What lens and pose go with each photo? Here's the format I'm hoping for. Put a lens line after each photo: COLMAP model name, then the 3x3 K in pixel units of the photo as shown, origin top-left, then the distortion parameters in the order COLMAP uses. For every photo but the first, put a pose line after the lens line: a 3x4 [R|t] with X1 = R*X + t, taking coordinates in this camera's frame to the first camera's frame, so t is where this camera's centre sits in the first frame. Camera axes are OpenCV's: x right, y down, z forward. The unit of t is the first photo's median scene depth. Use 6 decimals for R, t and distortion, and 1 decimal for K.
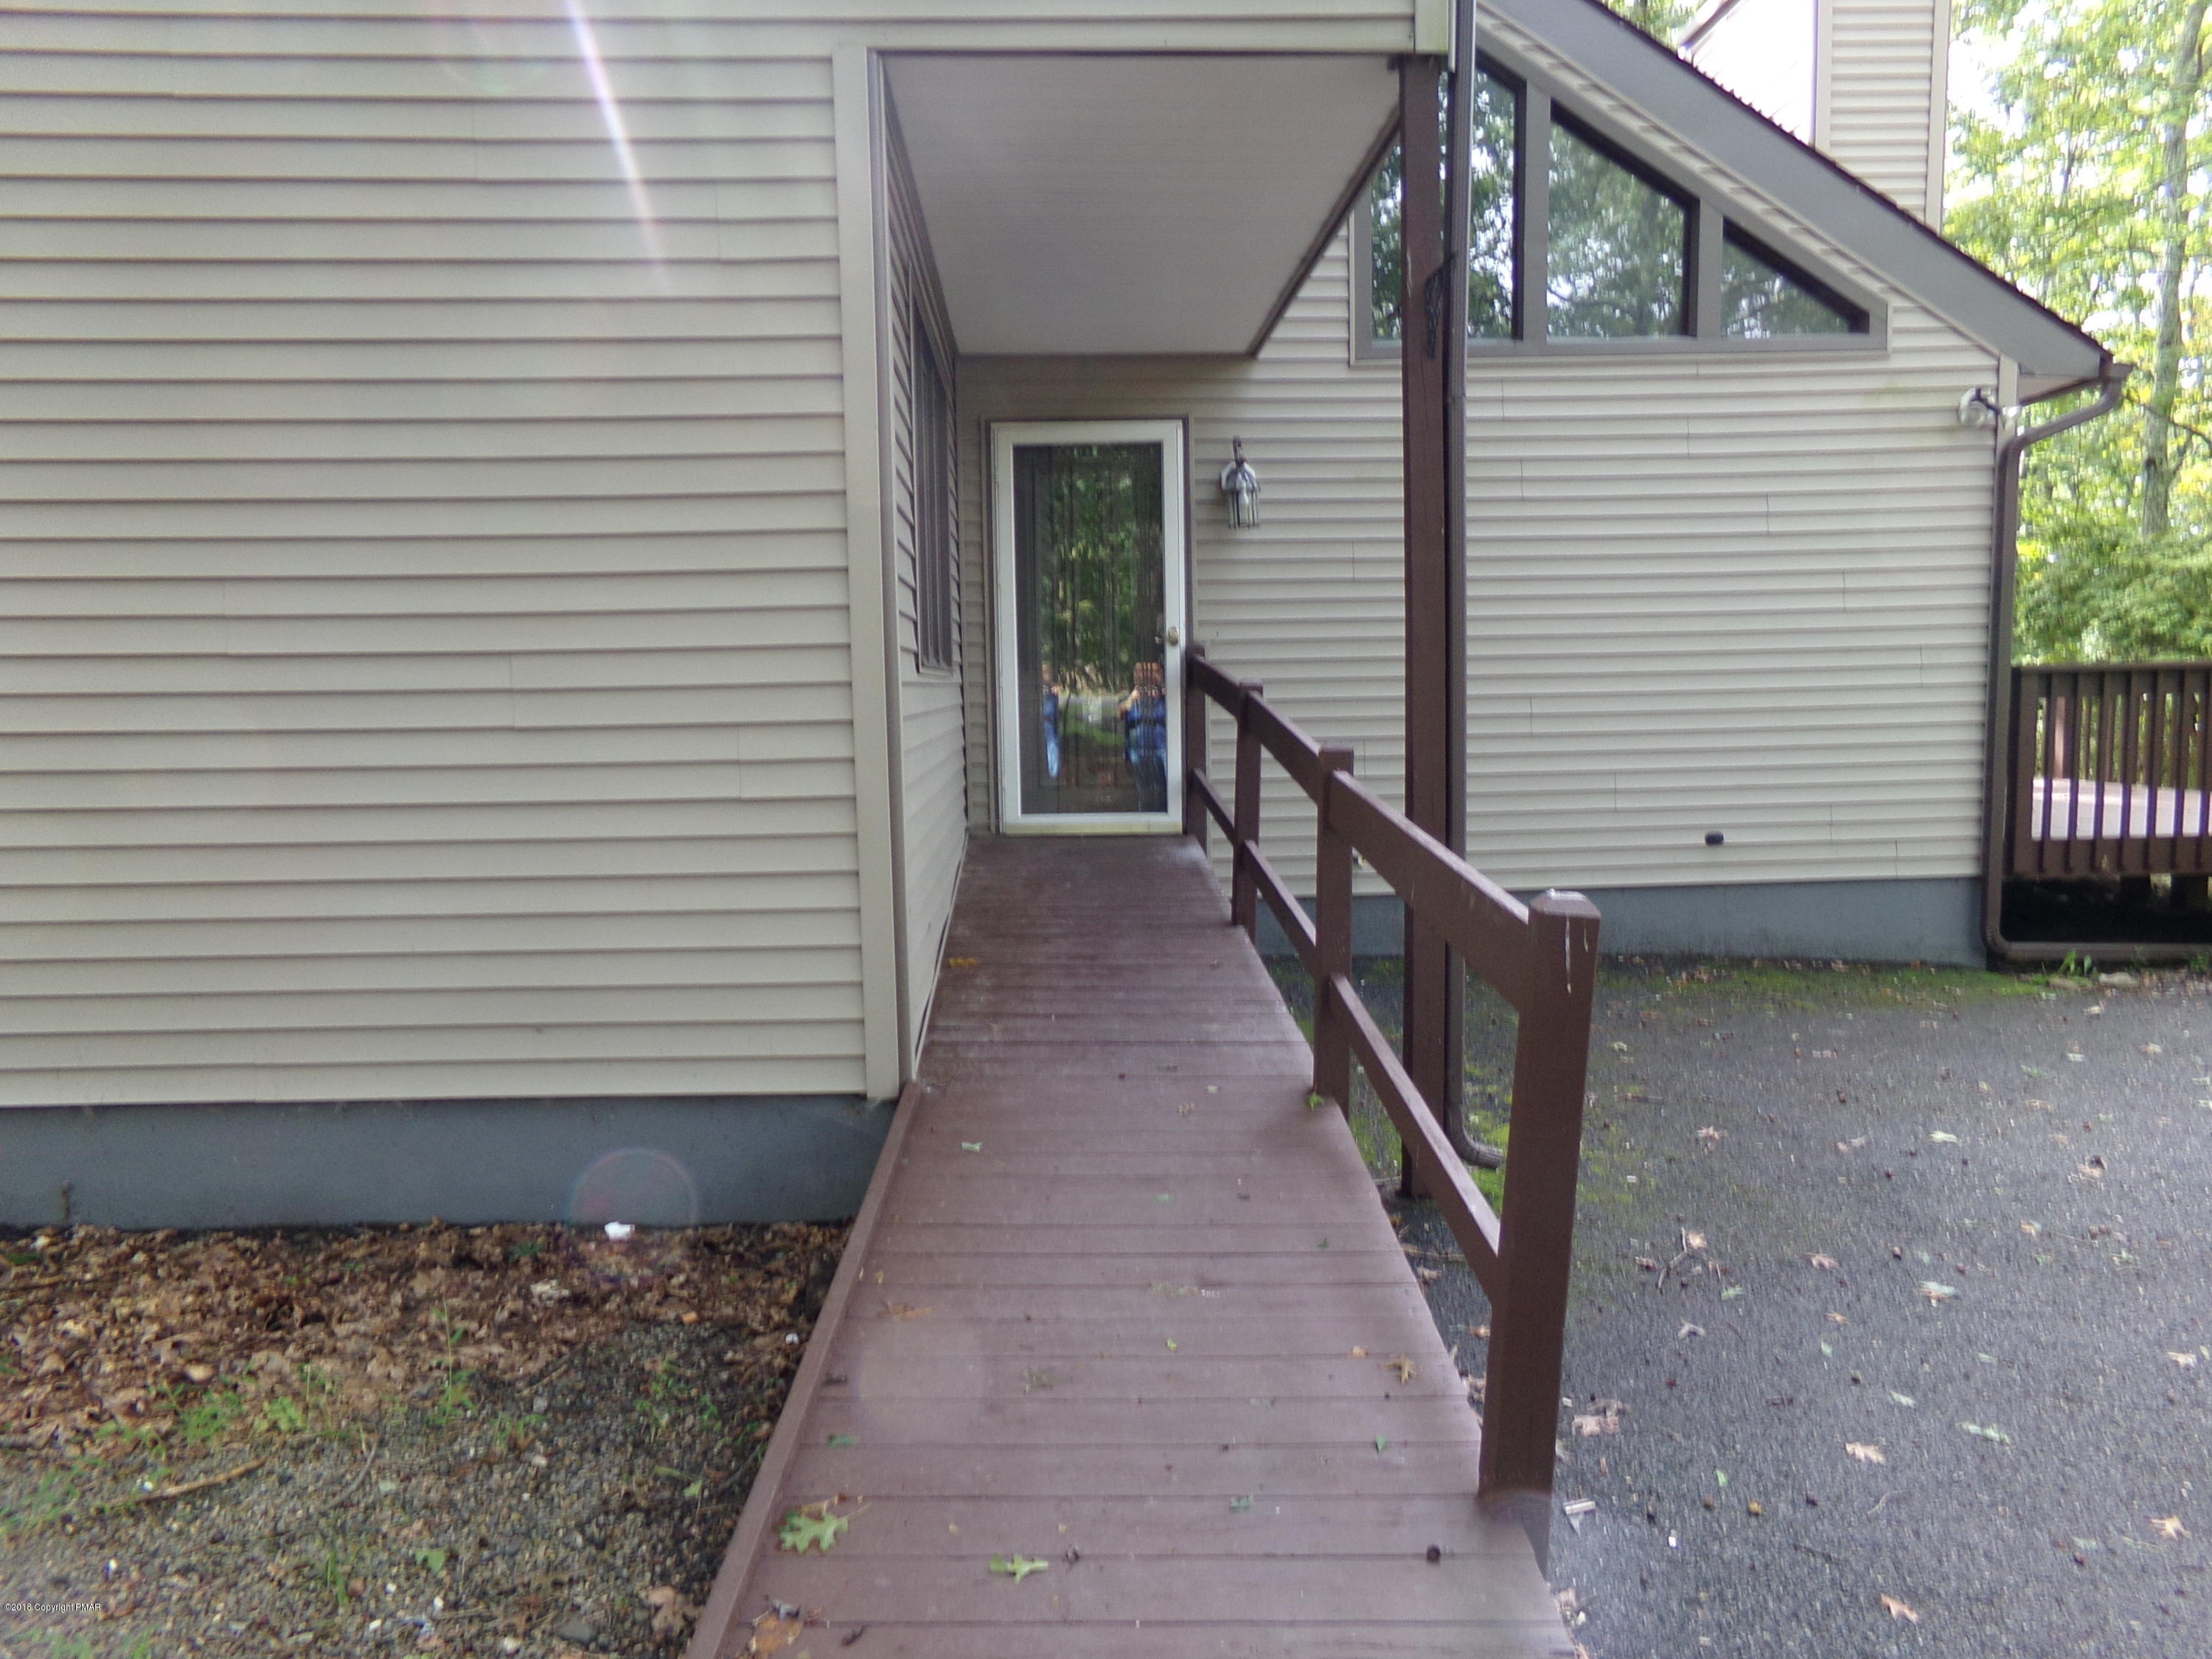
lens RADIAL K [[1543.1, 0, 1106.1], [0, 1543.1, 830.4], [0, 0, 1]] dist [-0.002661, -0.000028]
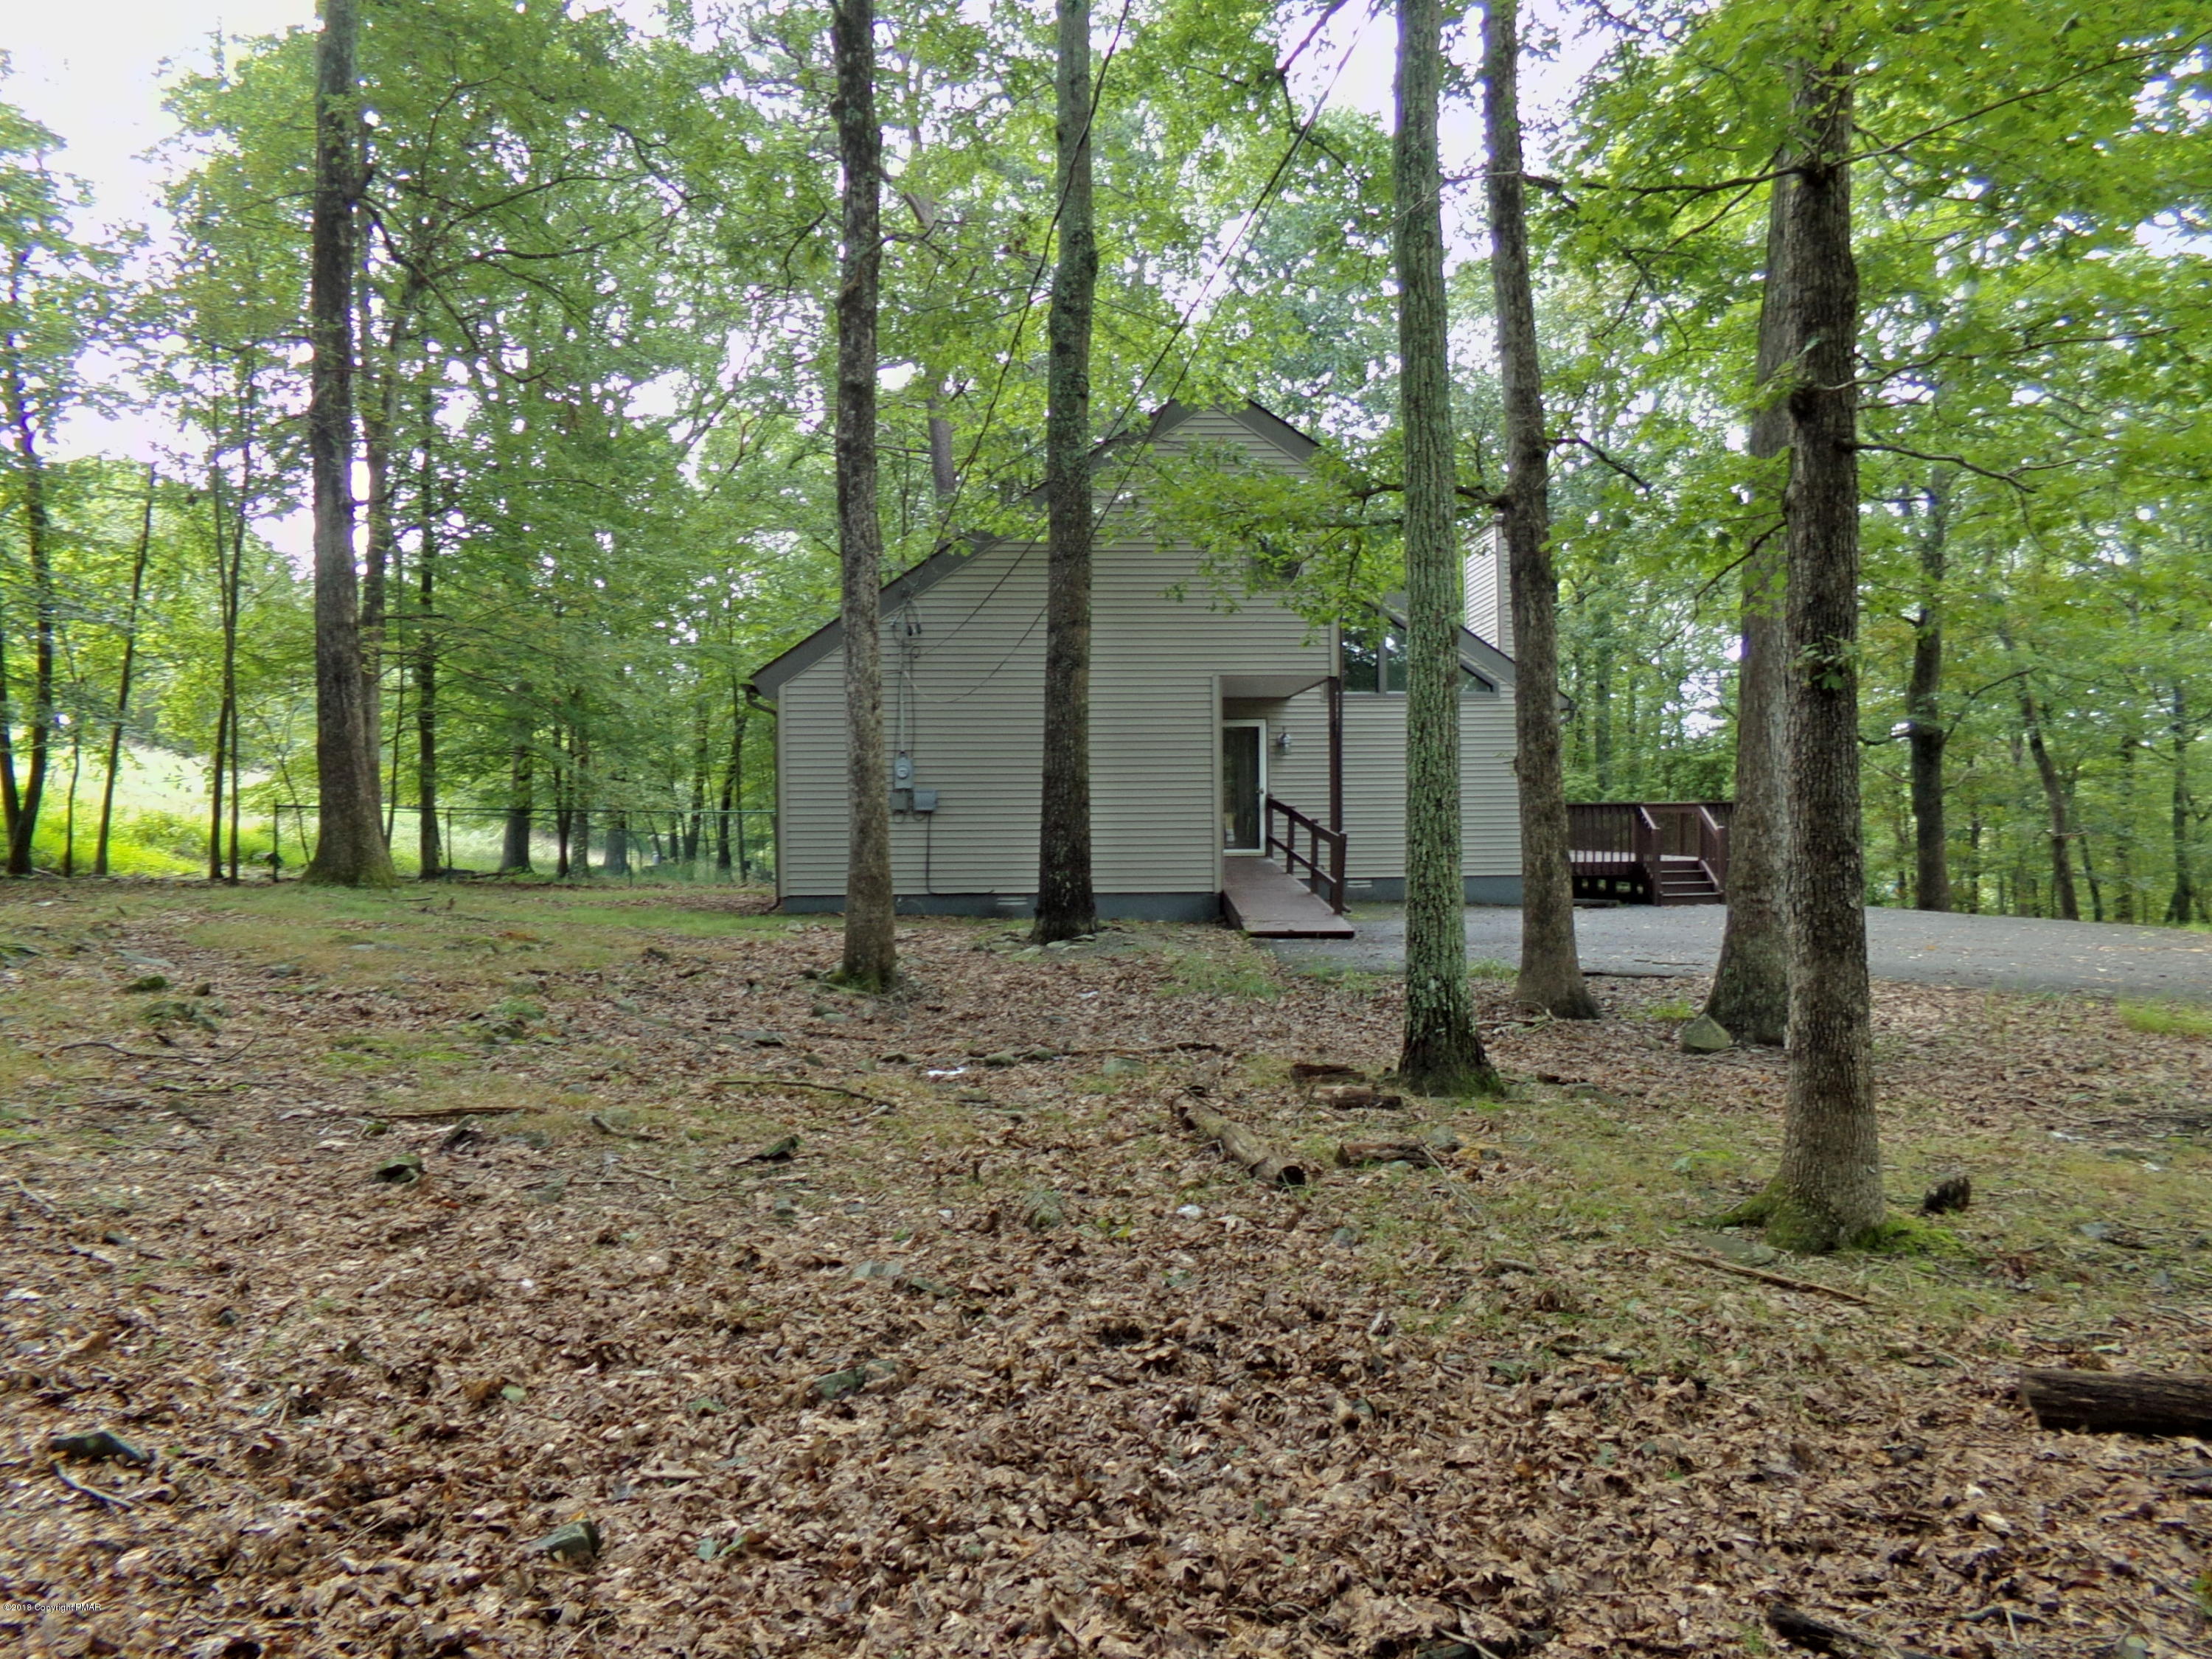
lens RADIAL K [[1543.1, 0, 1106.5], [0, 1543.1, 826.4], [0, 0, 1]] dist [-0.002661, -0.000028]
pose [[0.999866, 0.014848, 0.006829, -0.309704], [-0.014282, 0.996960, -0.076589, 0.200924], [-0.007946, 0.076482, 0.997039, -2.218622]]
